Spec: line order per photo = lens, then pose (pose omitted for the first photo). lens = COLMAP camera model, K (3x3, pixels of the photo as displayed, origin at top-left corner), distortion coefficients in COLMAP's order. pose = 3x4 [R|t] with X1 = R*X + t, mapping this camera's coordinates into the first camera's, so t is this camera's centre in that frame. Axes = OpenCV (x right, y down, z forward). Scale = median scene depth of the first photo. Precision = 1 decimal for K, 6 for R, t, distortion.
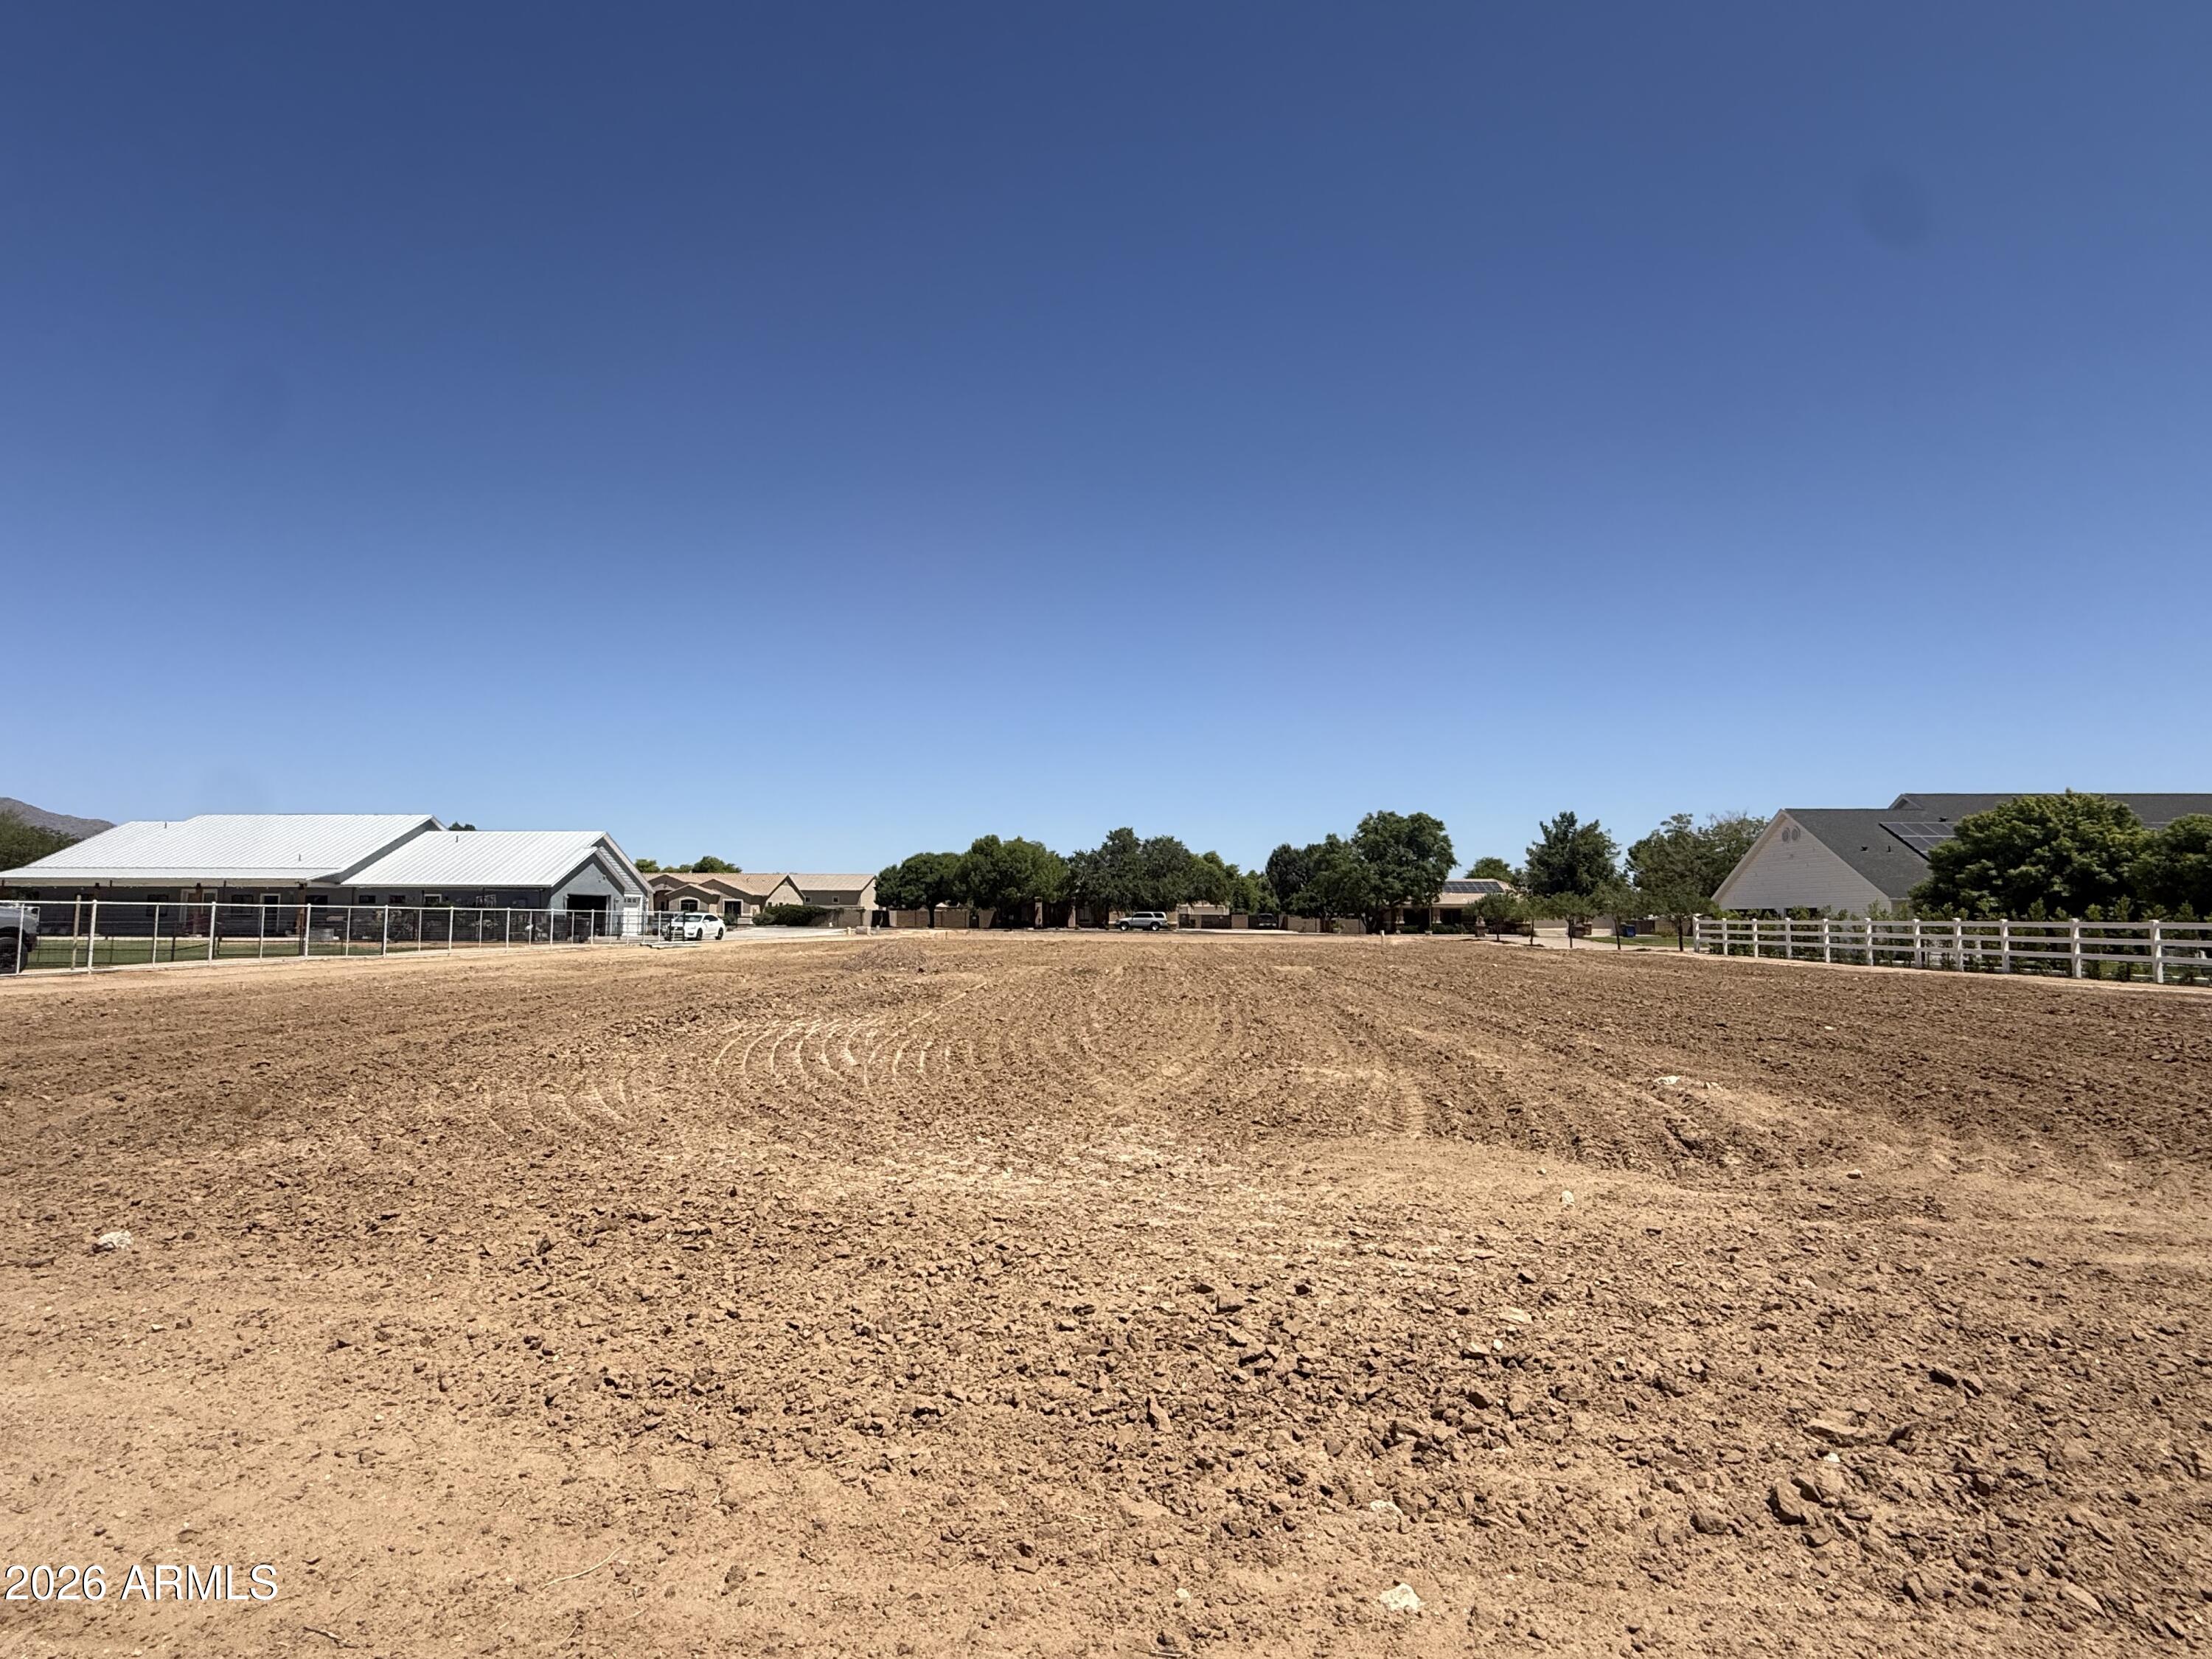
lens RADIAL K [[1141.7, 0, 1106.0], [0, 1141.7, 829.5], [0, 0, 1]] dist [0.017554, 0.000047]
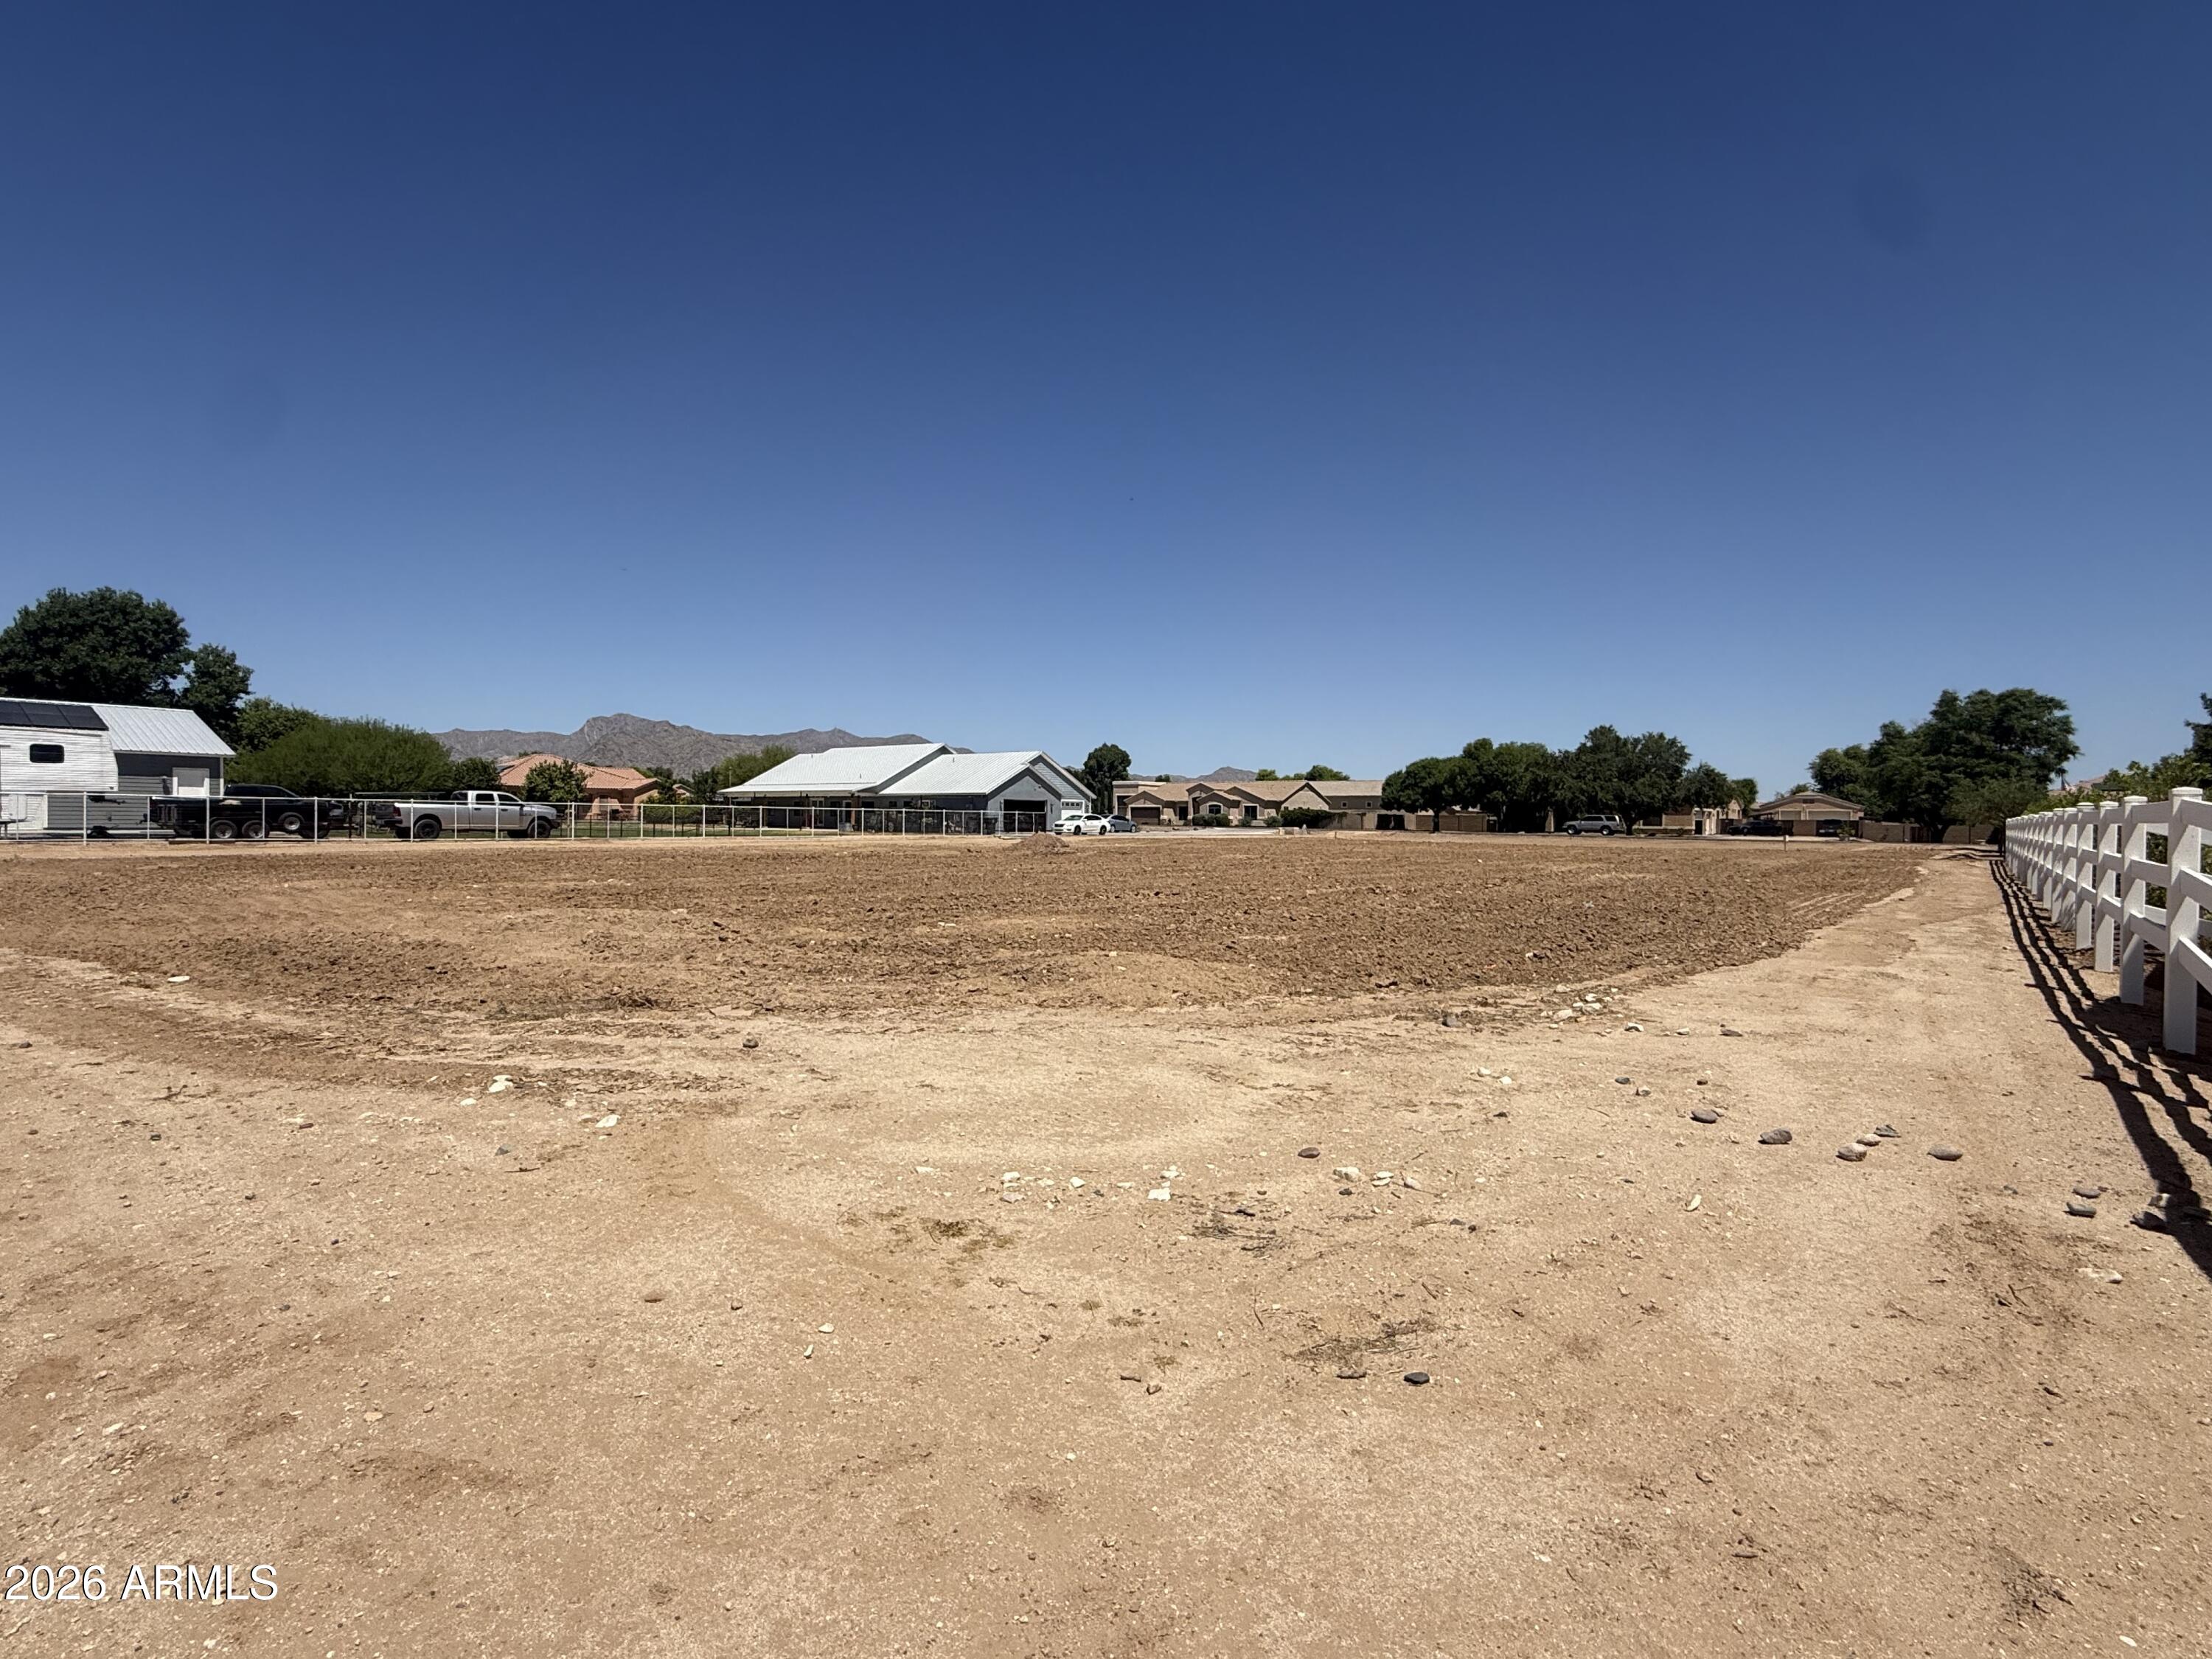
lens RADIAL K [[1141.7, 0, 1106.0], [0, 1141.7, 829.5], [0, 0, 1]] dist [0.017554, 0.000047]
pose [[0.824269, 0.007478, -0.566149, 0.211279], [0.038756, 0.996822, 0.069592, 0.001971], [0.564870, -0.079304, 0.821360, -0.013468]]
